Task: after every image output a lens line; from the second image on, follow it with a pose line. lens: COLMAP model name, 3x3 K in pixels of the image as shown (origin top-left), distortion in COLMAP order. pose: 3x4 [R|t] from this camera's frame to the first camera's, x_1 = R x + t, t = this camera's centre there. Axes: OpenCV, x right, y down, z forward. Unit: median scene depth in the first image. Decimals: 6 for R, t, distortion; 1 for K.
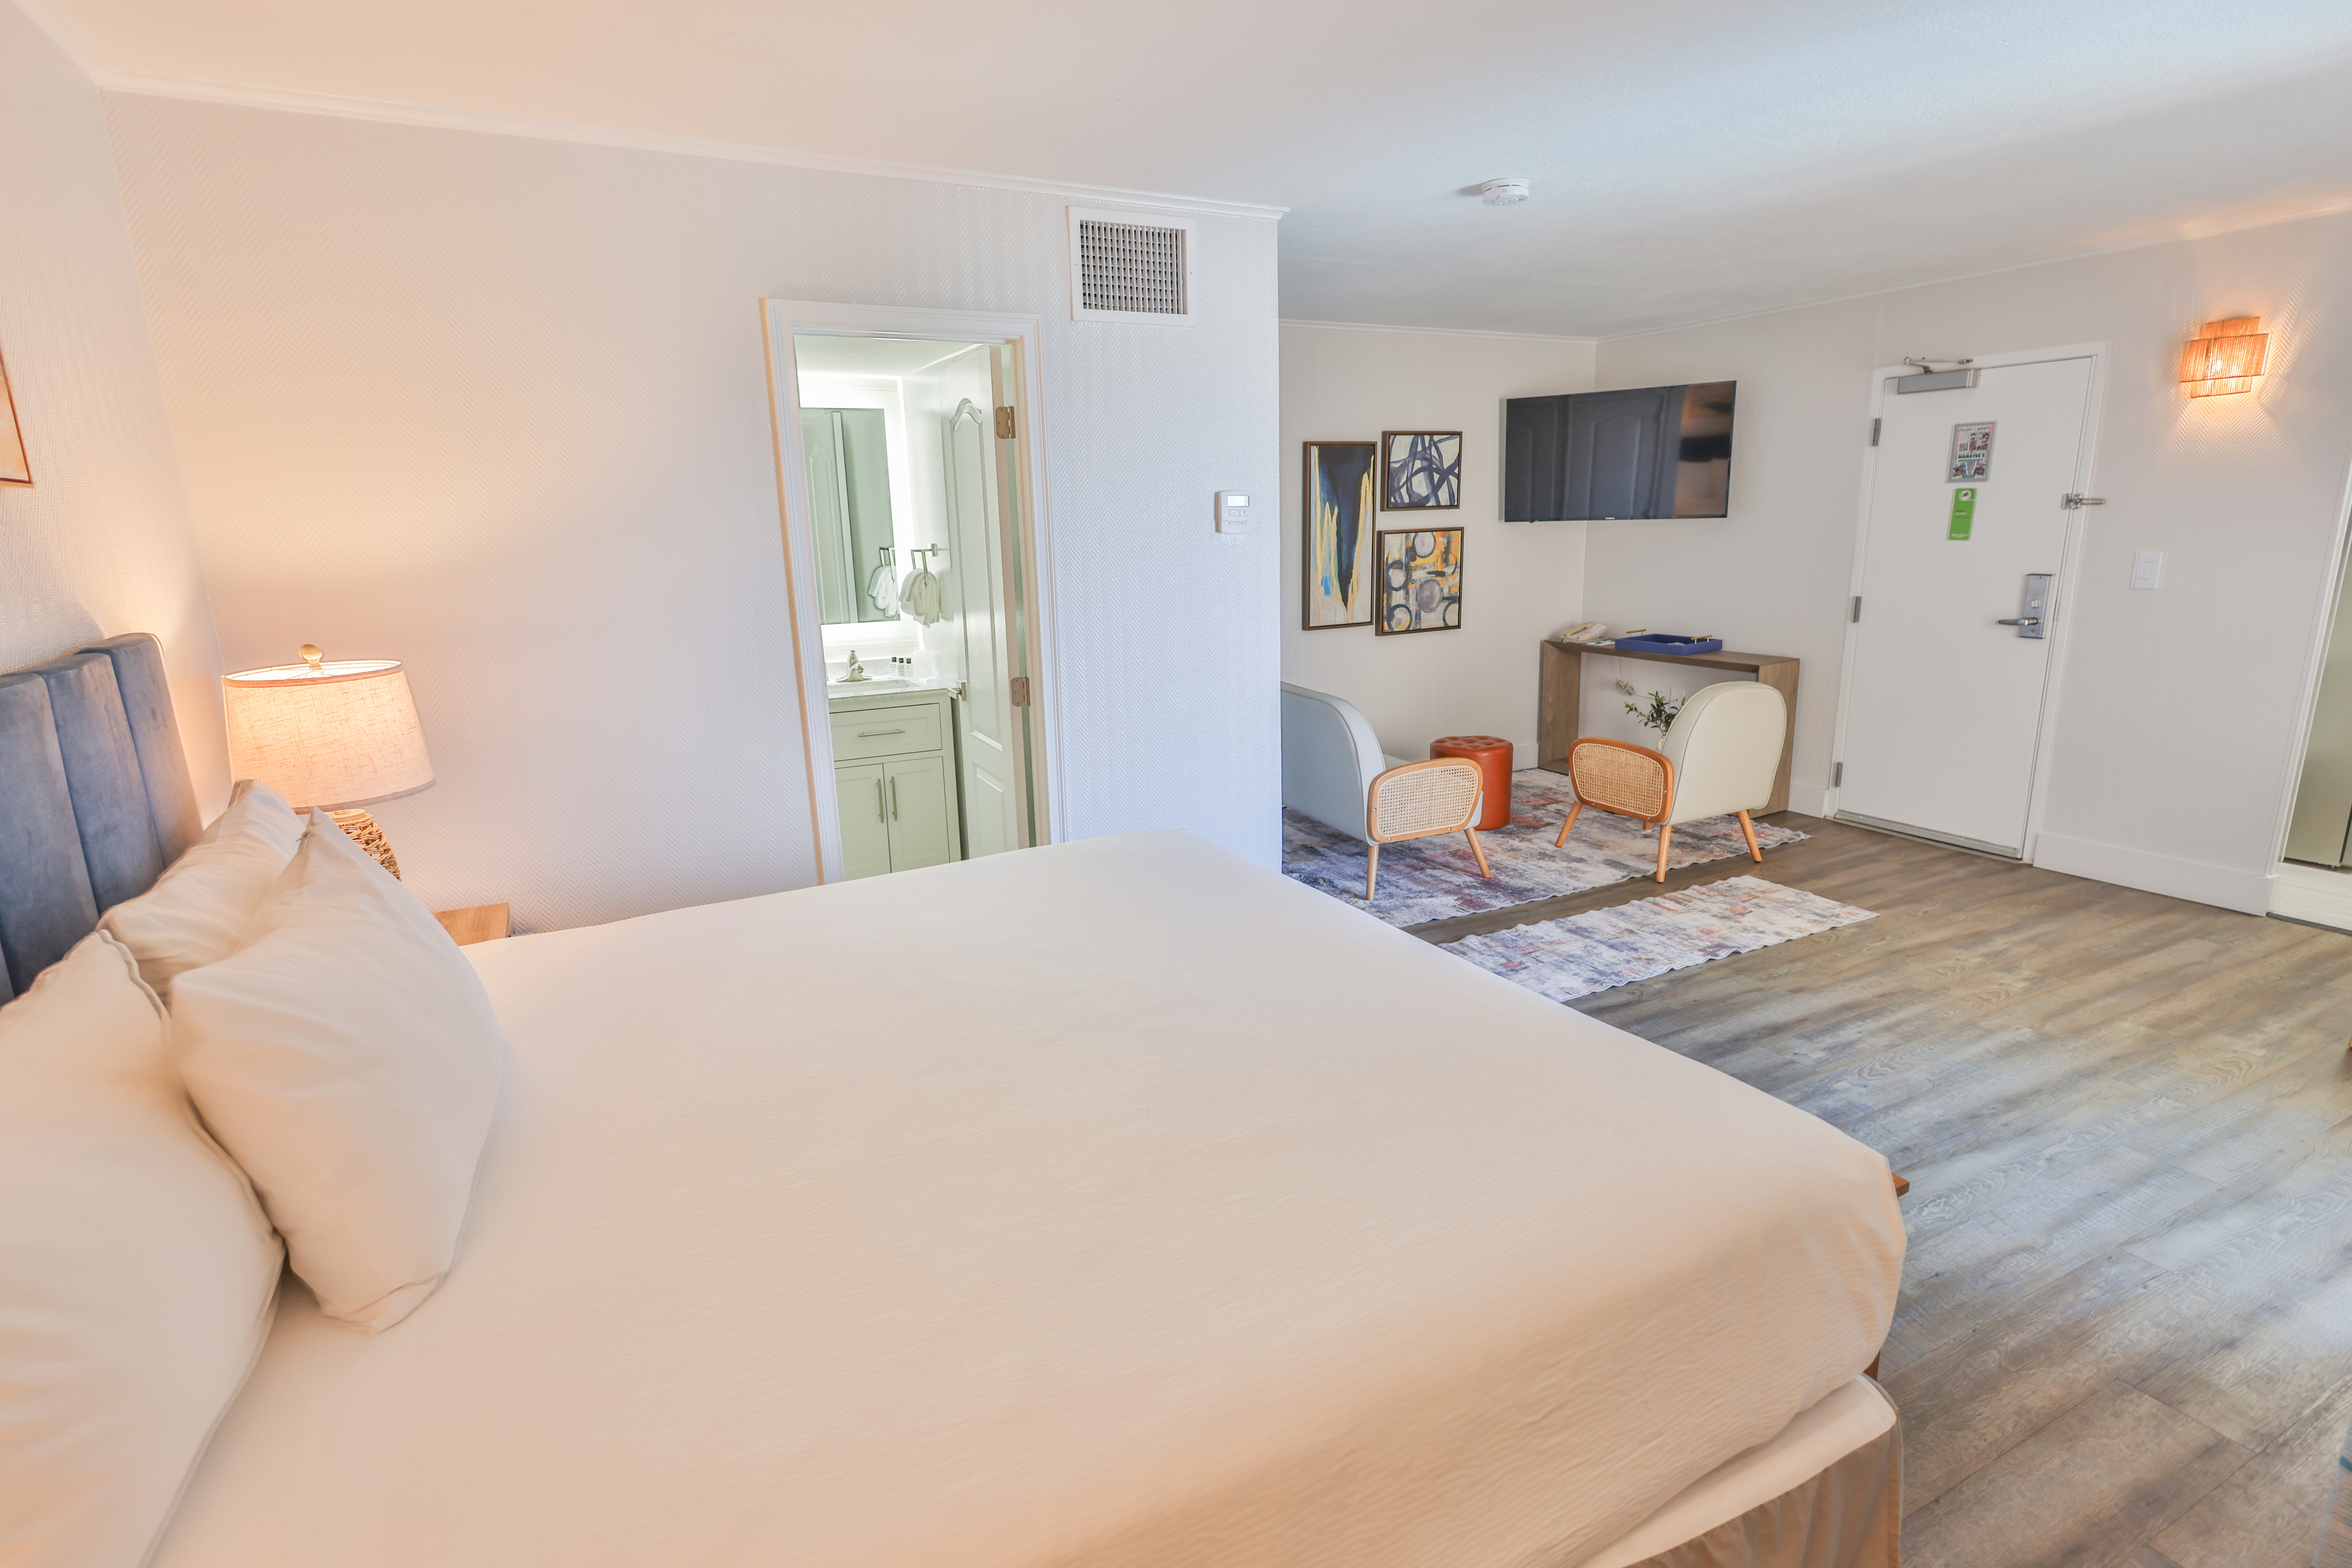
lens RADIAL K [[1169.2, 0, 1173.4], [0, 1169.2, 775.0], [0, 0, 1]] dist [-0.001720, 0.000243]
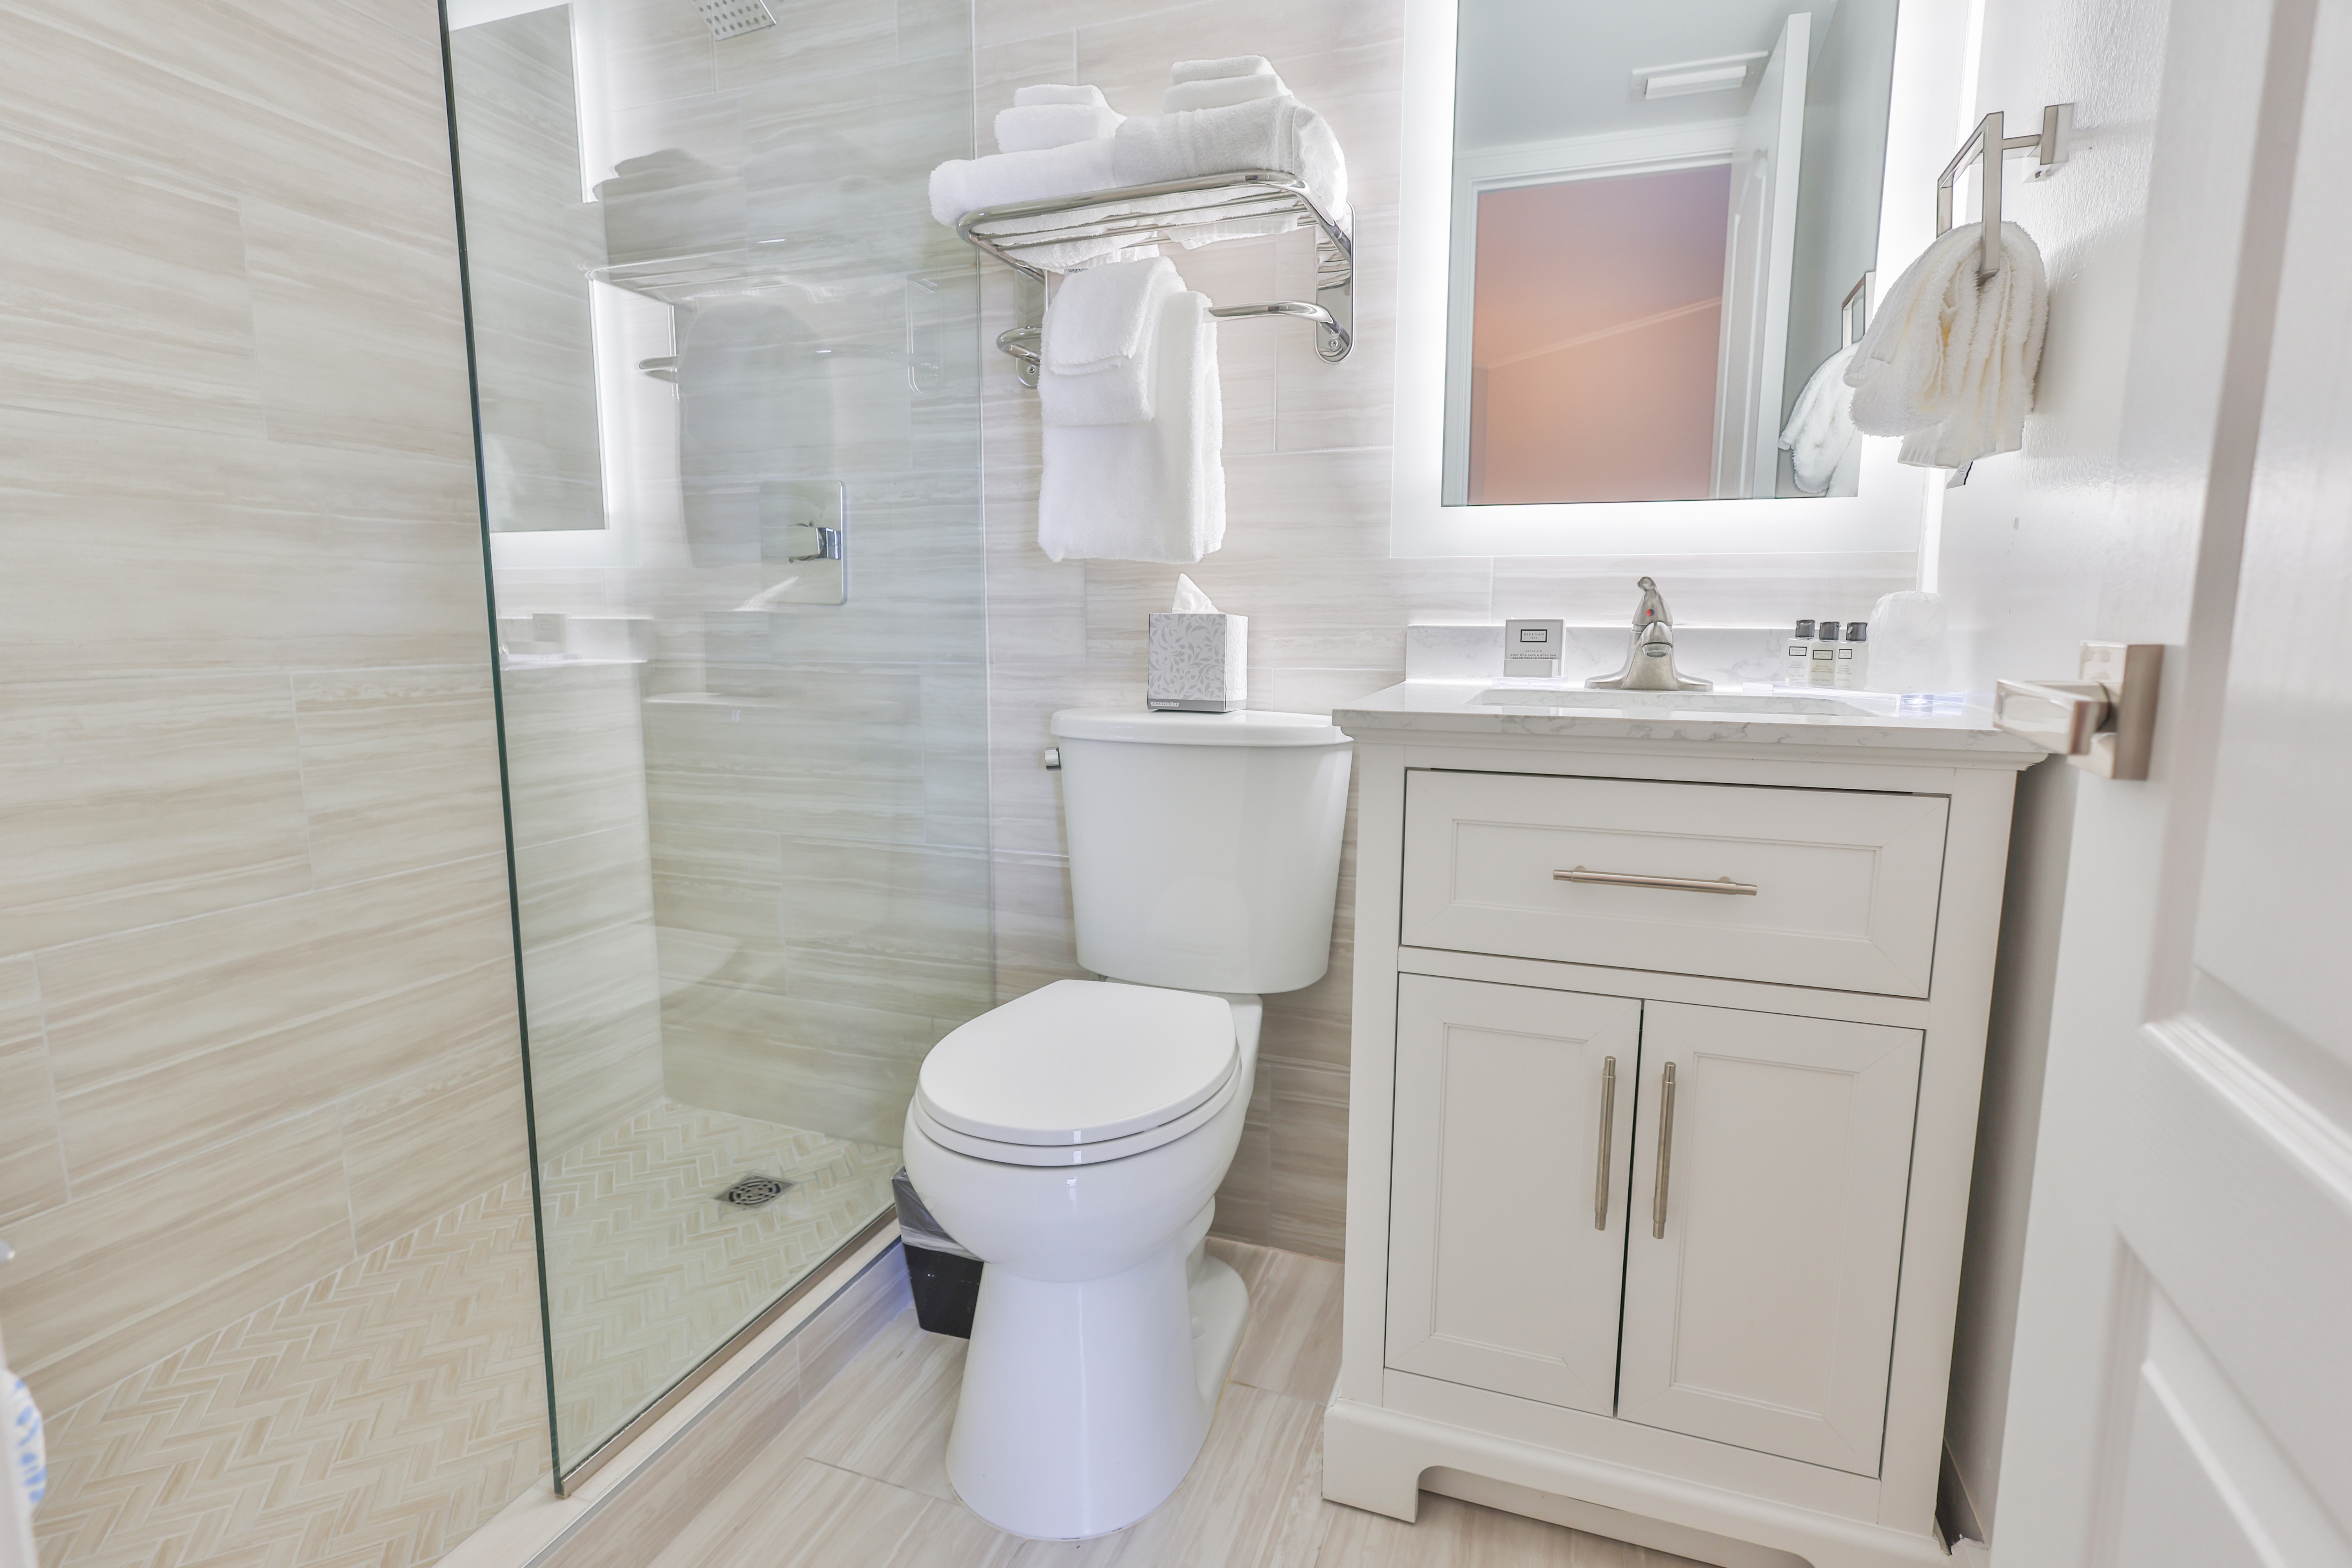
lens RADIAL K [[1169.2, 0, 1182.6], [0, 1169.2, 783.1], [0, 0, 1]] dist [-0.001720, 0.000243]
pose [[0.675667, 0.135284, -0.724688, -0.122298], [-0.176323, 0.984143, 0.019323, -0.037986], [0.715811, 0.114723, 0.688806, 0.655332]]
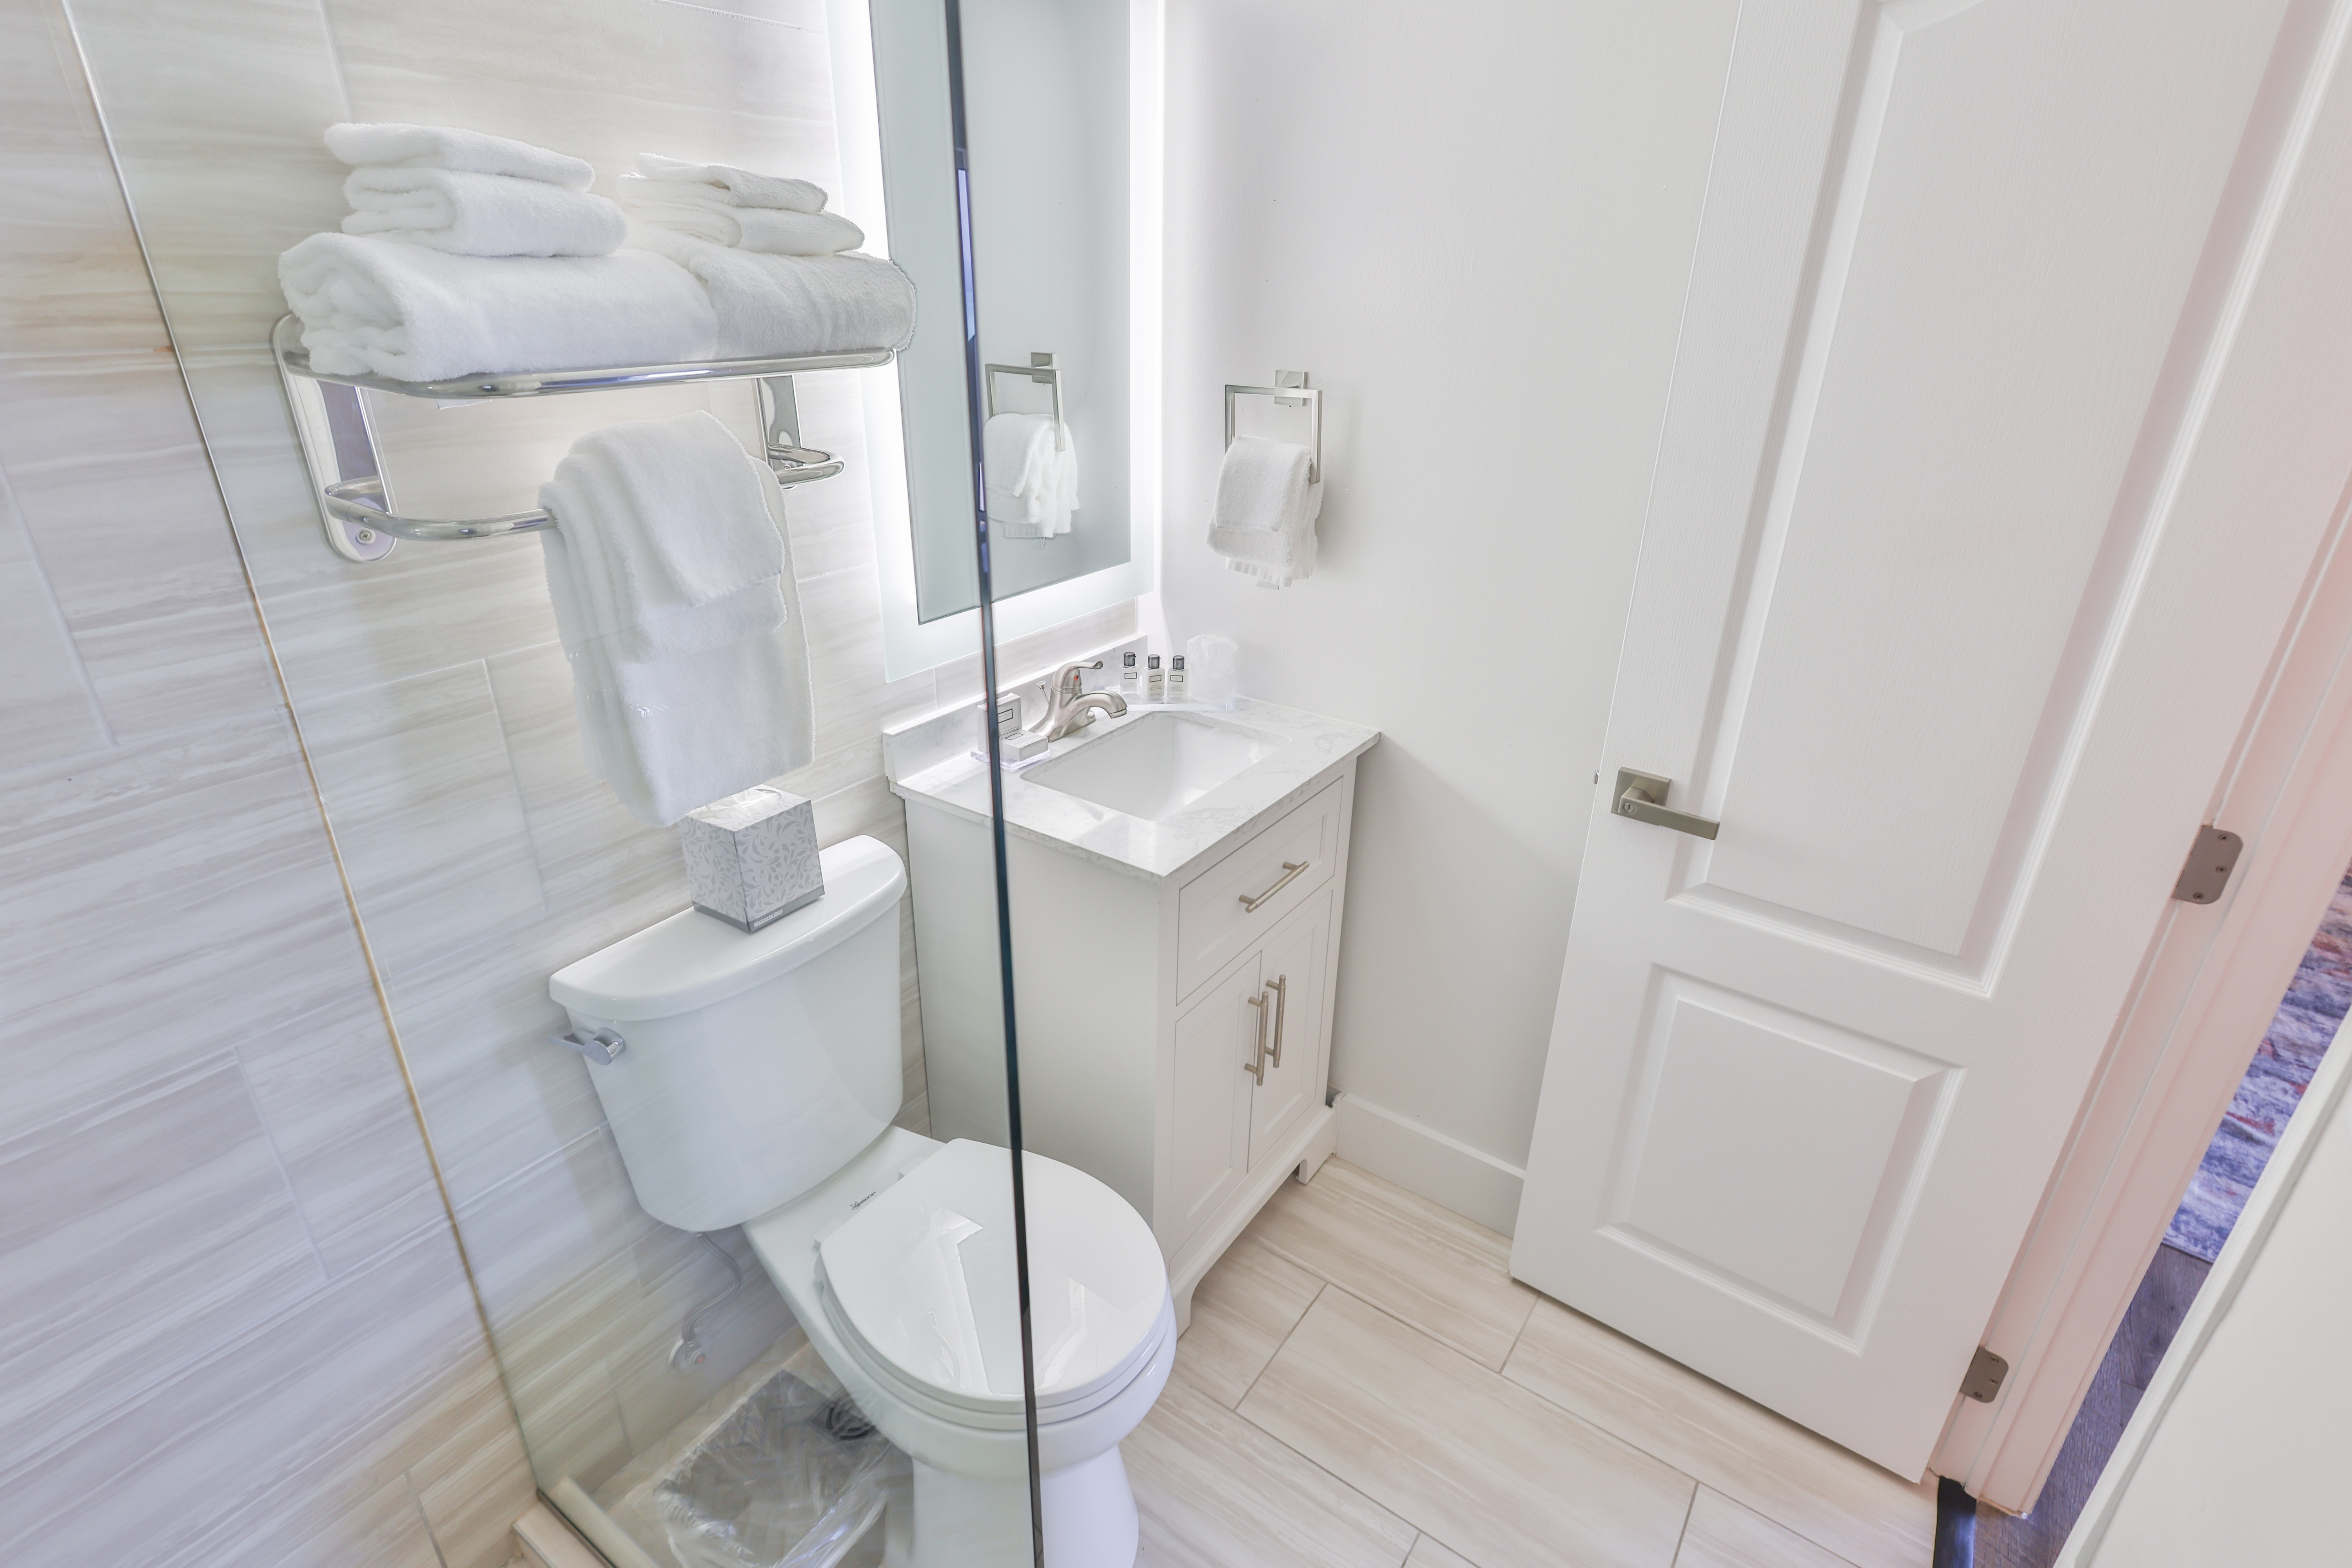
lens RADIAL K [[1169.2, 0, 1205.7], [0, 1169.2, 794.1], [0, 0, 1]] dist [-0.001720, 0.000243]
pose [[0.873197, -0.156557, 0.461537, -0.384212], [0.052627, 0.971753, 0.230059, -0.135927], [-0.484517, -0.176598, 0.856771, 0.588787]]
